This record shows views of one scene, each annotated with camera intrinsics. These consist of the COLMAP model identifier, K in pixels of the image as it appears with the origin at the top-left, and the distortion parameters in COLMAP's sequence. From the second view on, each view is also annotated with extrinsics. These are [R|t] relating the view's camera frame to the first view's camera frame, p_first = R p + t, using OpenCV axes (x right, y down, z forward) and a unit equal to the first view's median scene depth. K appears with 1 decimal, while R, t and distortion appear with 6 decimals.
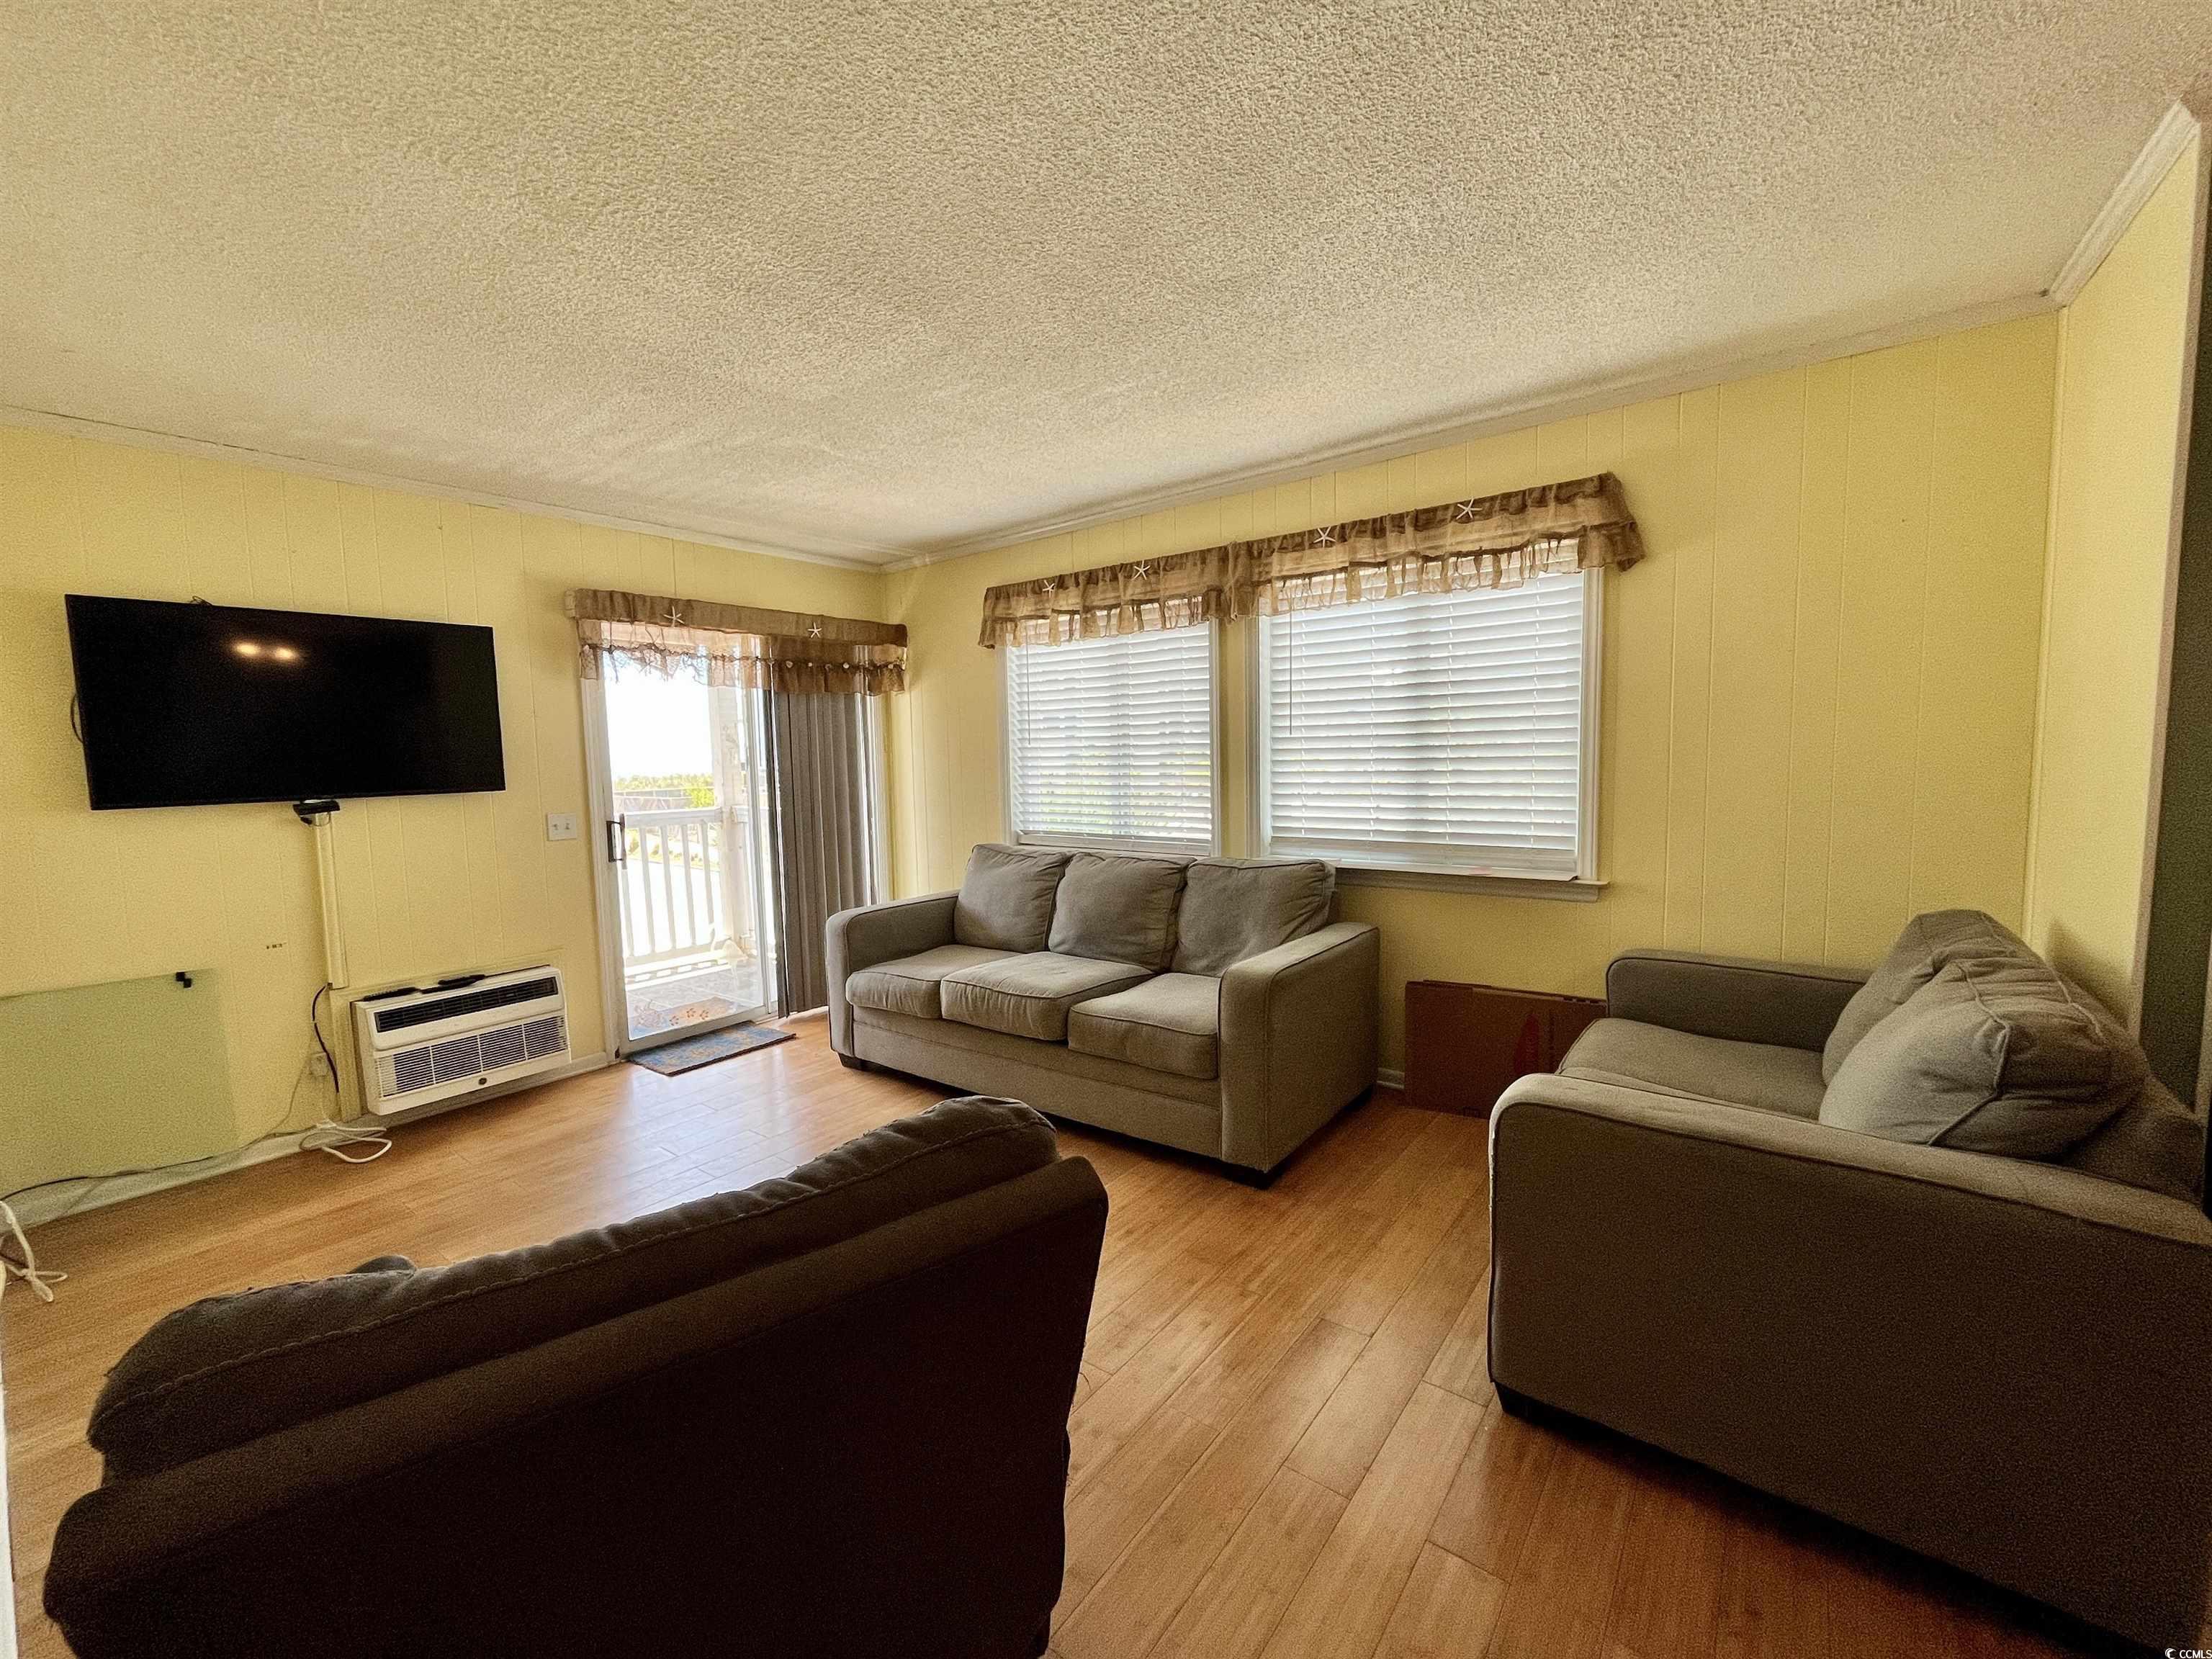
lens RADIAL K [[917.2, 0, 1123.9], [0, 917.2, 832.9], [0, 0, 1]] dist [-0.002475, -0.000325]
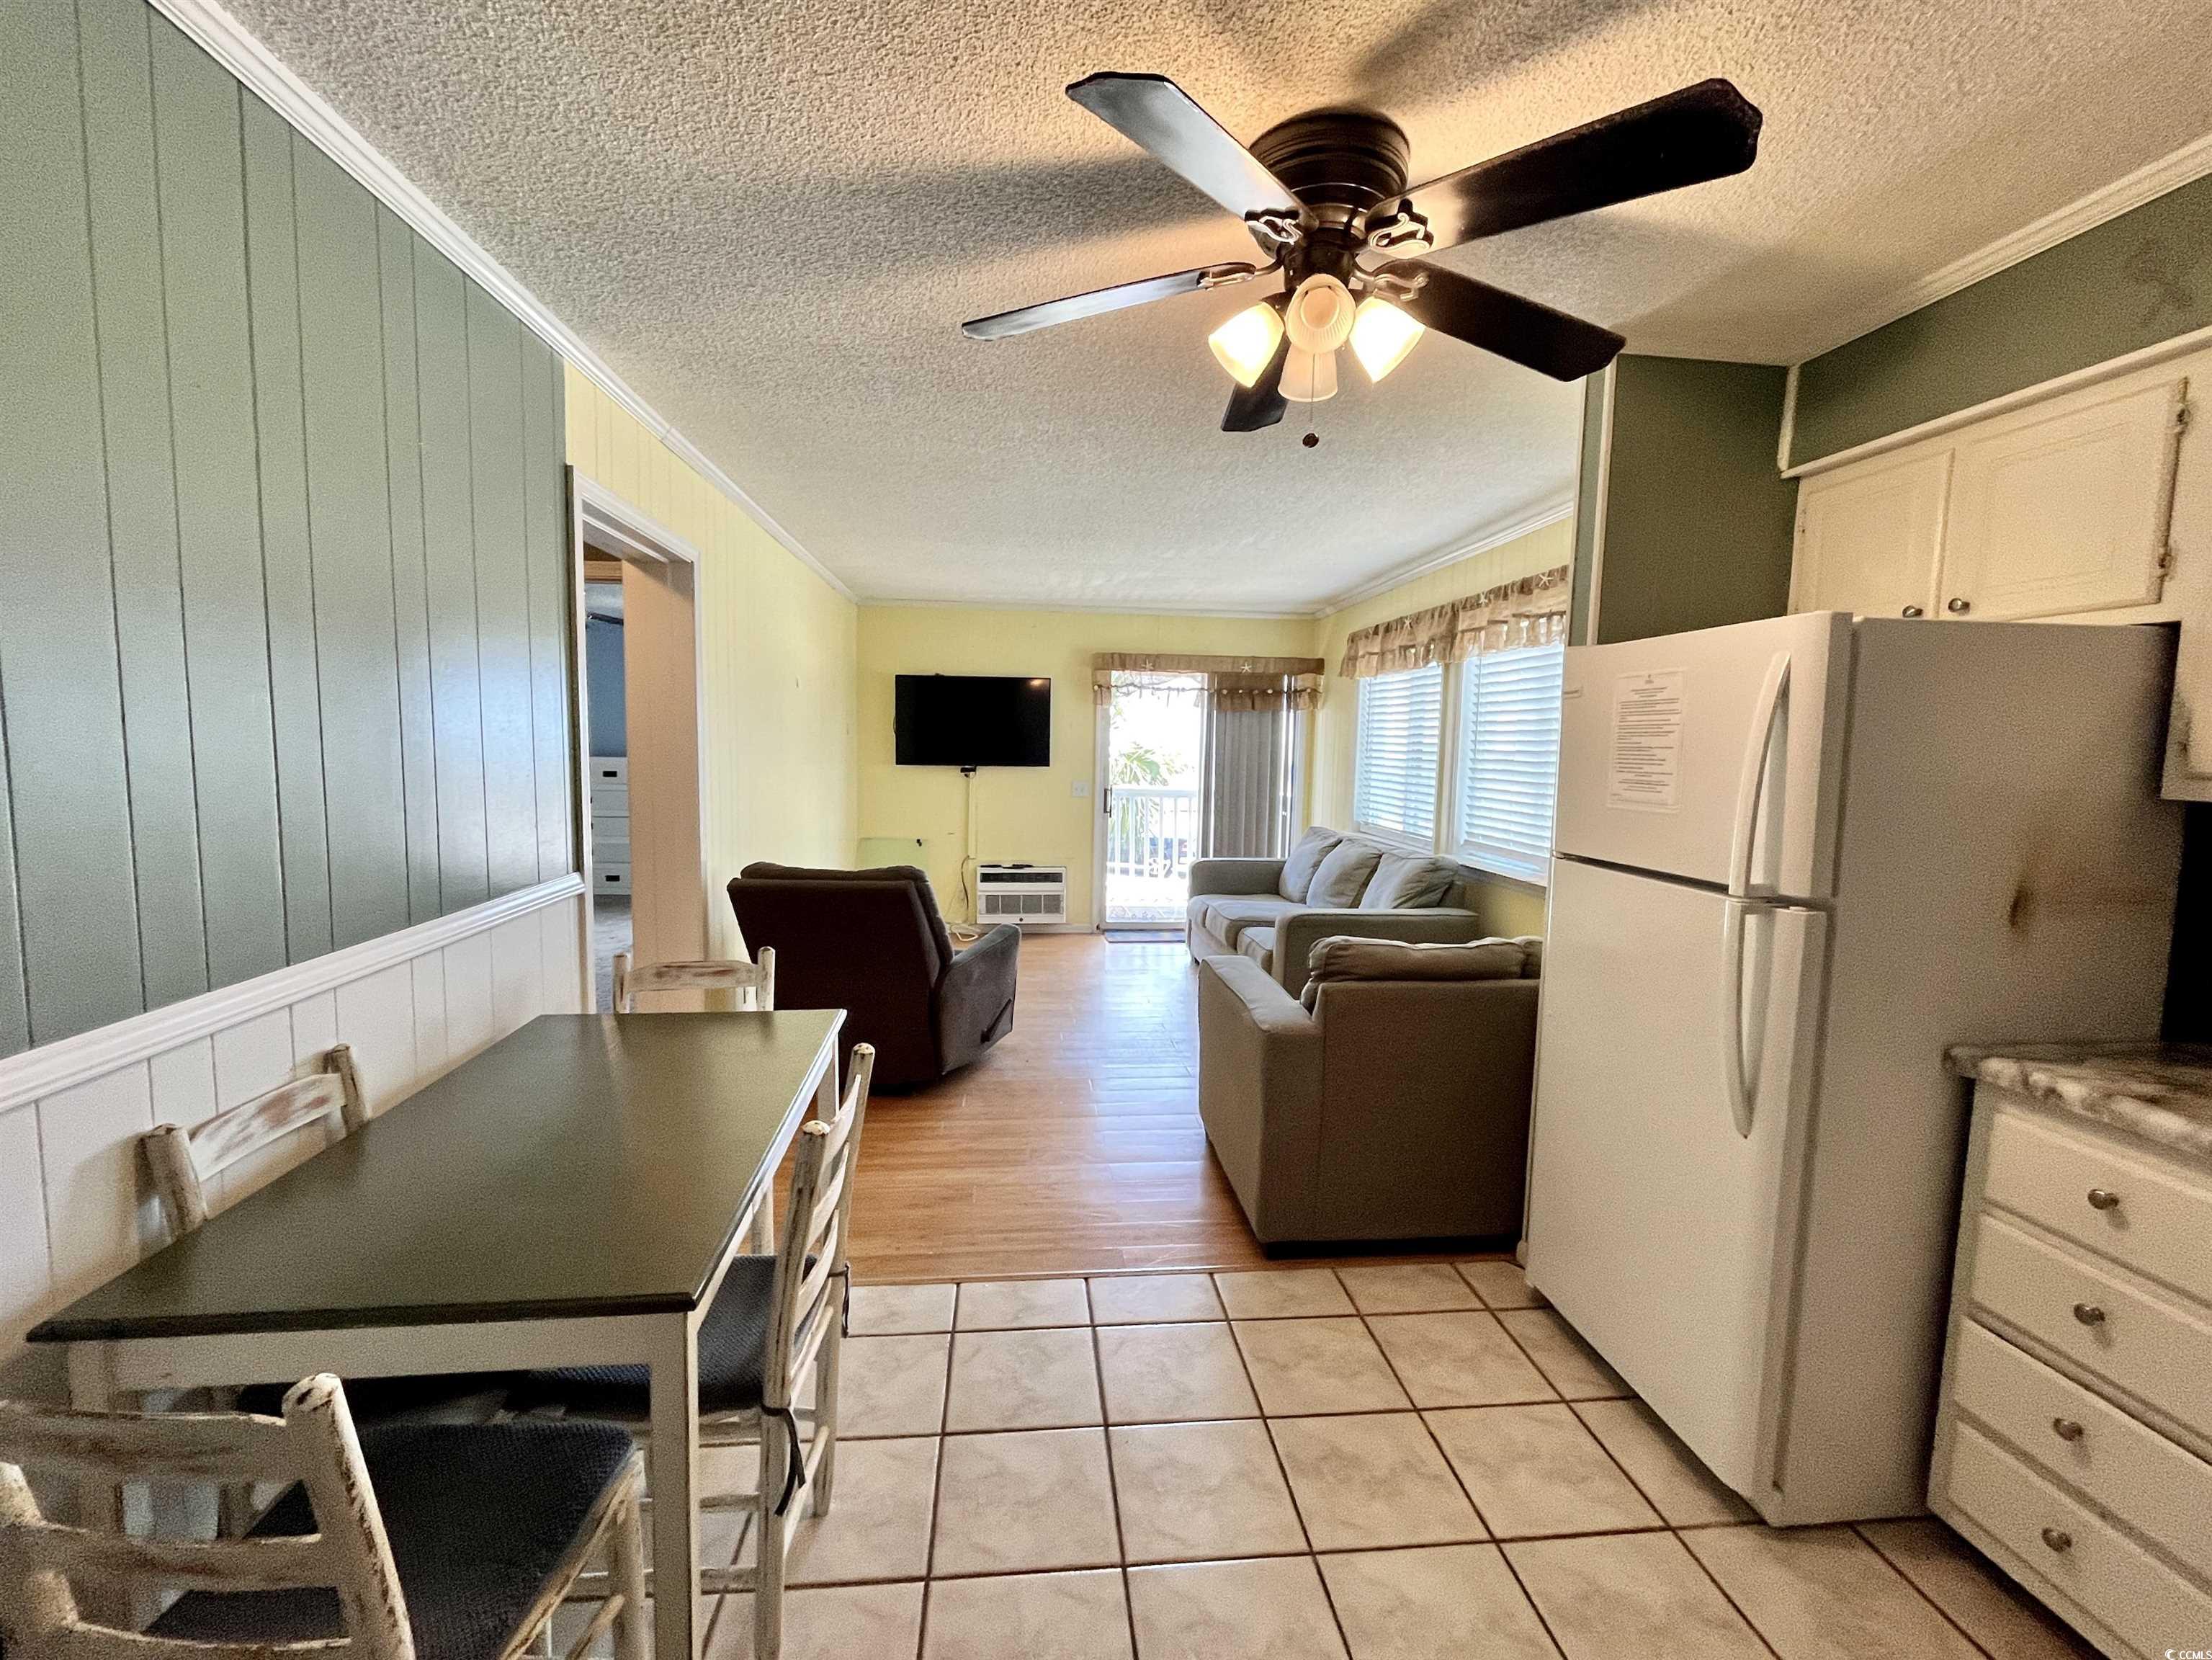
lens RADIAL K [[917.4, 0, 1062.5], [0, 917.4, 840.6], [0, 0, 1]] dist [-0.002475, -0.000325]
pose [[0.677771, 0.114700, -0.726272, 0.640413], [-0.102857, 0.992836, 0.060810, -0.012361], [0.728044, 0.033487, 0.684712, -0.212597]]
